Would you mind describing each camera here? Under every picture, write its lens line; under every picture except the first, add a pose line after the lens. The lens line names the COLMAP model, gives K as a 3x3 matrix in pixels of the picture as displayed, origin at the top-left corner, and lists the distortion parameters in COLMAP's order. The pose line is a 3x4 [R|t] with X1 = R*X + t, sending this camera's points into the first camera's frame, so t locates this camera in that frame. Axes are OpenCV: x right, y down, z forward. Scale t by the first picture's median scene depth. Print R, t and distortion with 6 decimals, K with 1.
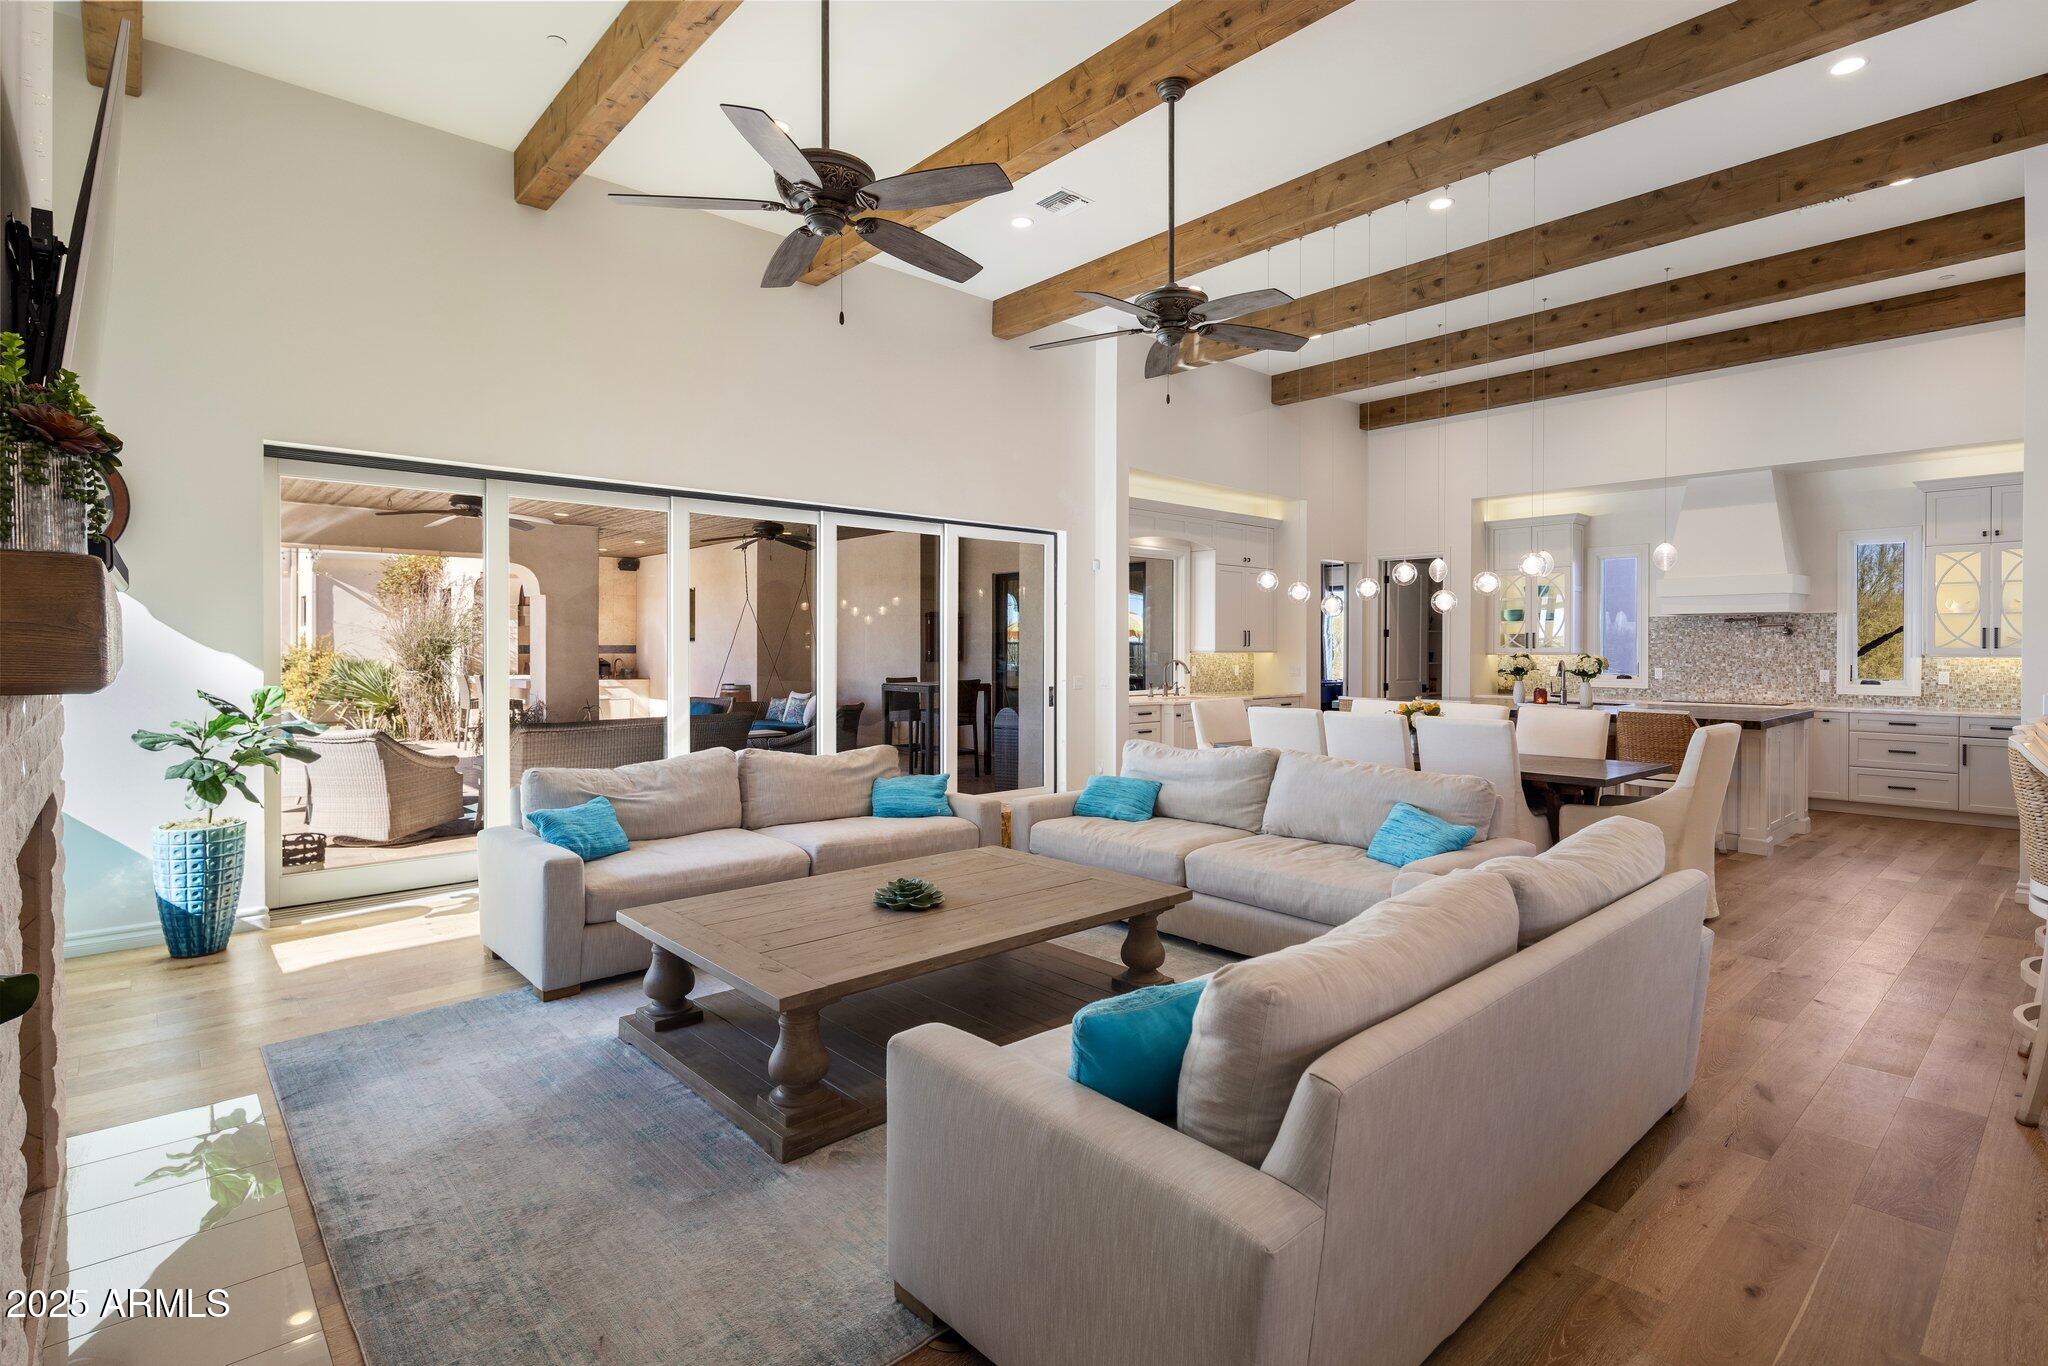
lens RADIAL K [[988.3, 0, 1023.3], [0, 988.3, 662.7], [0, 0, 1]] dist [0.002196, -0.001715]
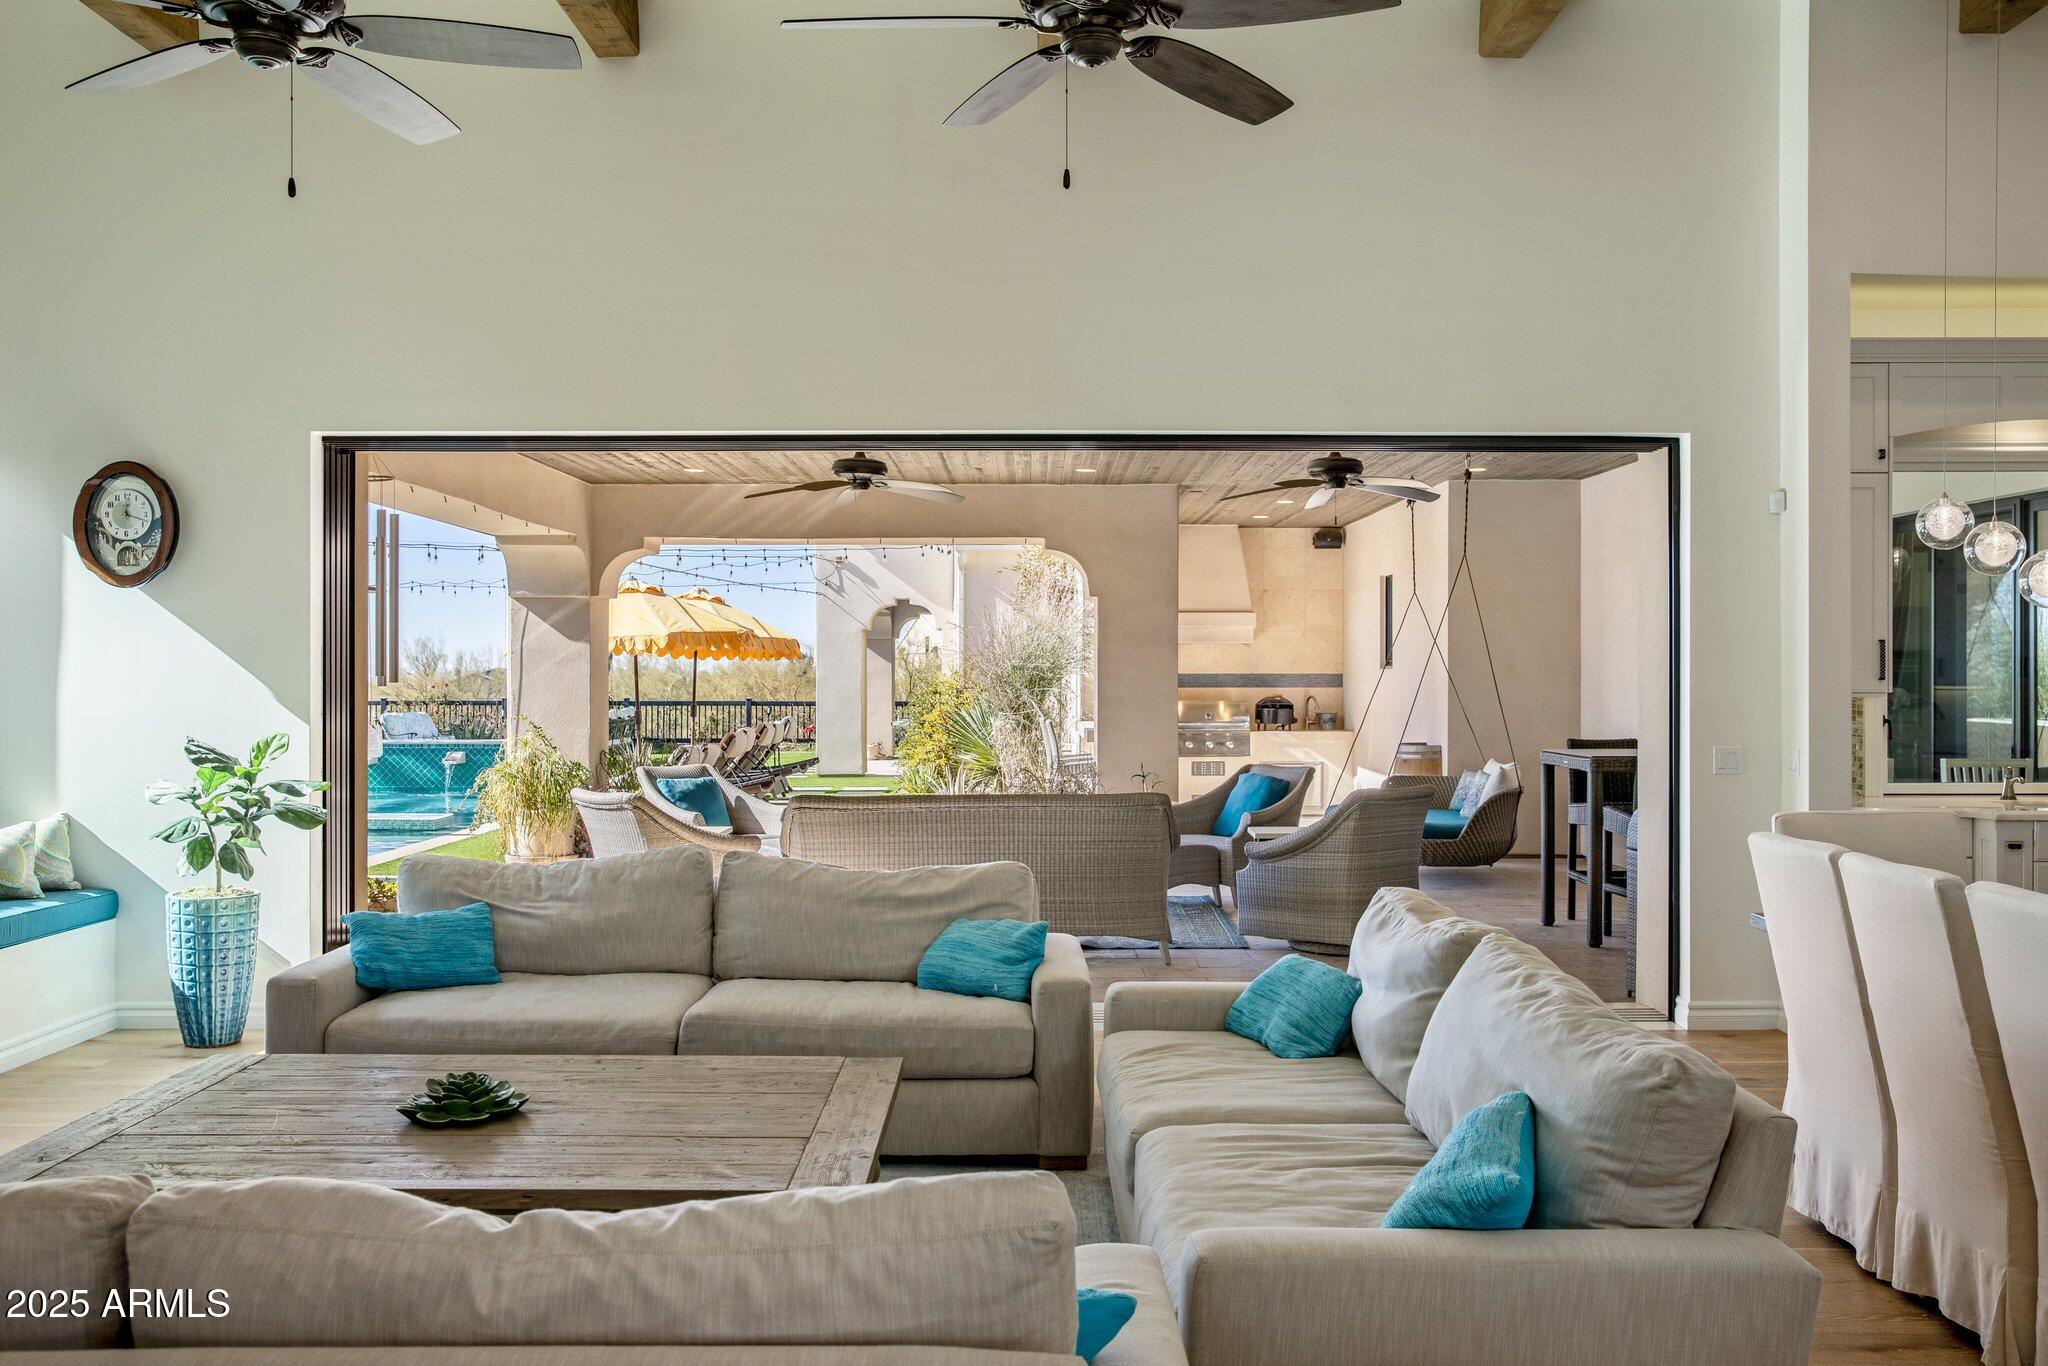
lens RADIAL K [[1765.6, 0, 1020.1], [0, 1765.6, 678.1], [0, 0, 1]] dist [-0.015033, 0.002709]
pose [[0.741701, 0.001506, -0.670729, 0.559373], [-0.009992, 0.999911, -0.008804, -0.012034], [0.670656, 0.013232, 0.741650, 0.277360]]
